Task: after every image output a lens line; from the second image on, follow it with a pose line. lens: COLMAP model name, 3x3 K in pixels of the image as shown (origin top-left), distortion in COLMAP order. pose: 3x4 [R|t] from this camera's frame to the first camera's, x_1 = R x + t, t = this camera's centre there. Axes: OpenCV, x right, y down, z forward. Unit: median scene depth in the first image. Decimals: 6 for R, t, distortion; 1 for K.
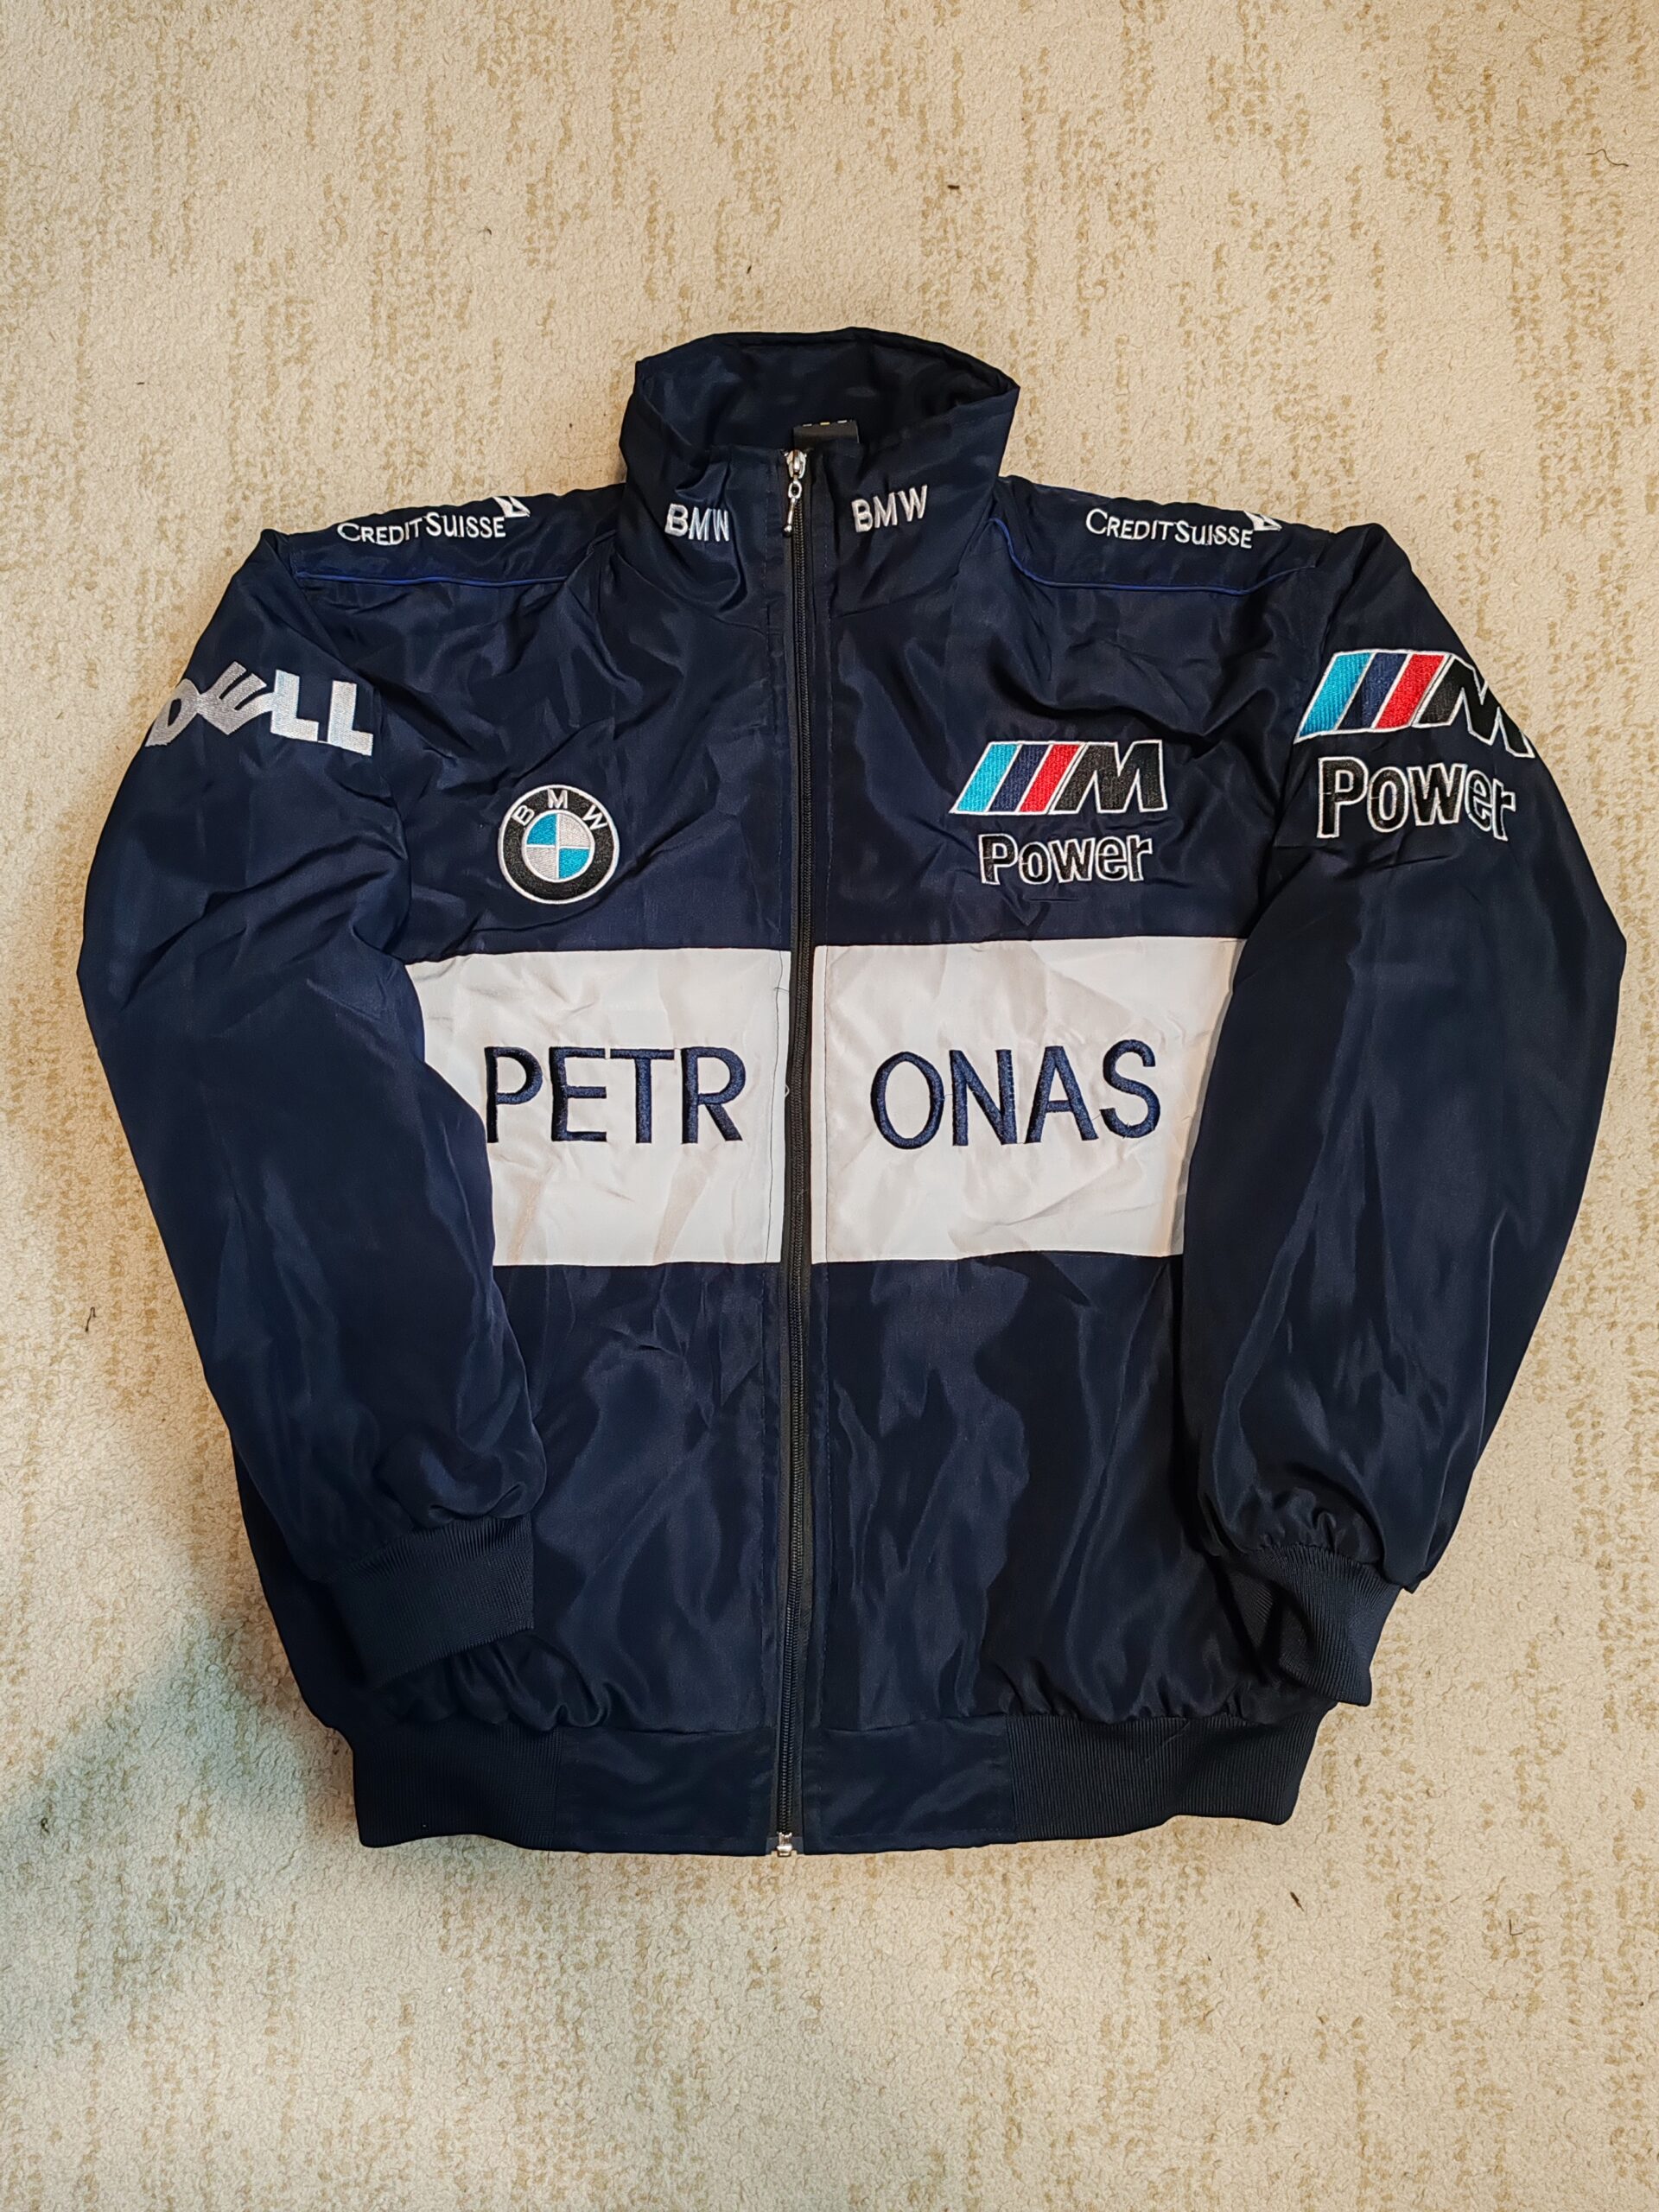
lens RADIAL K [[1726.3, 0, 829.5], [0, 1726.3, 1106.0], [0, 0, 1]] dist [0.049135, -0.056485]
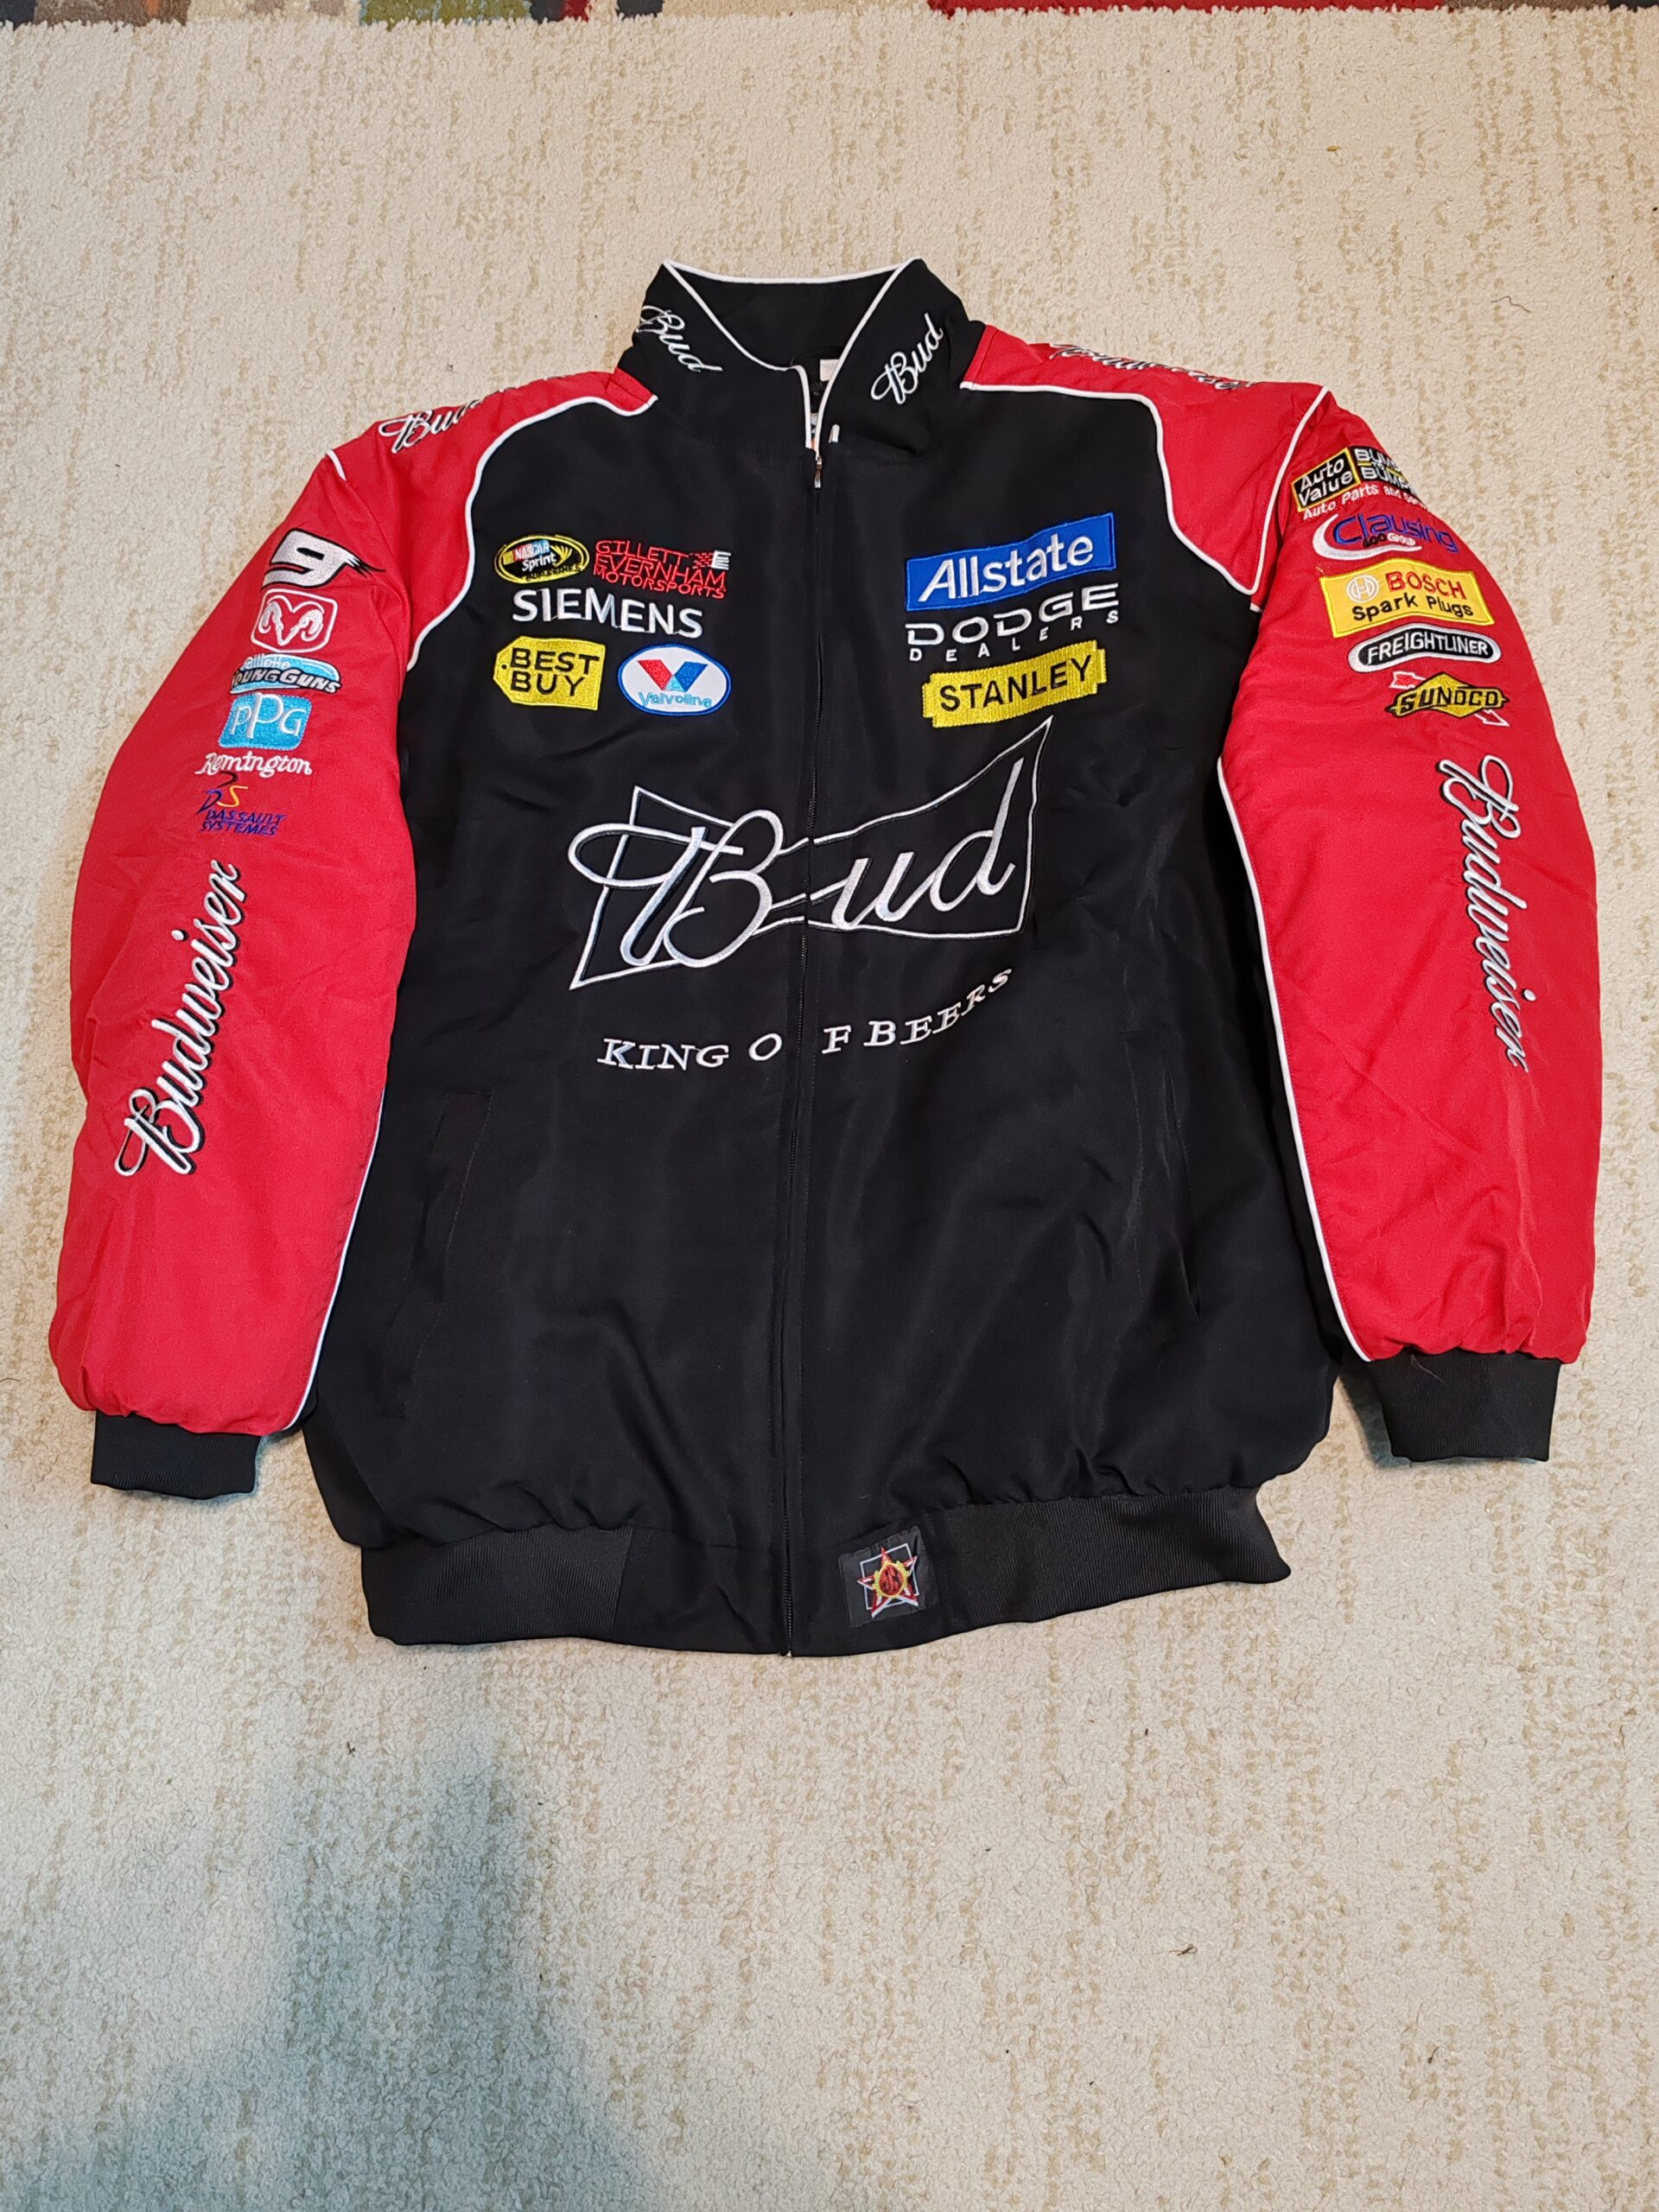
lens RADIAL K [[1726.3, 0, 829.5], [0, 1726.3, 1106.0], [0, 0, 1]] dist [0.049135, -0.056485]
pose [[0.999166, 0.023178, -0.033615, 0.081077], [-0.027394, 0.991012, -0.130938, 0.086492], [0.030278, 0.131749, 0.990821, 0.005039]]
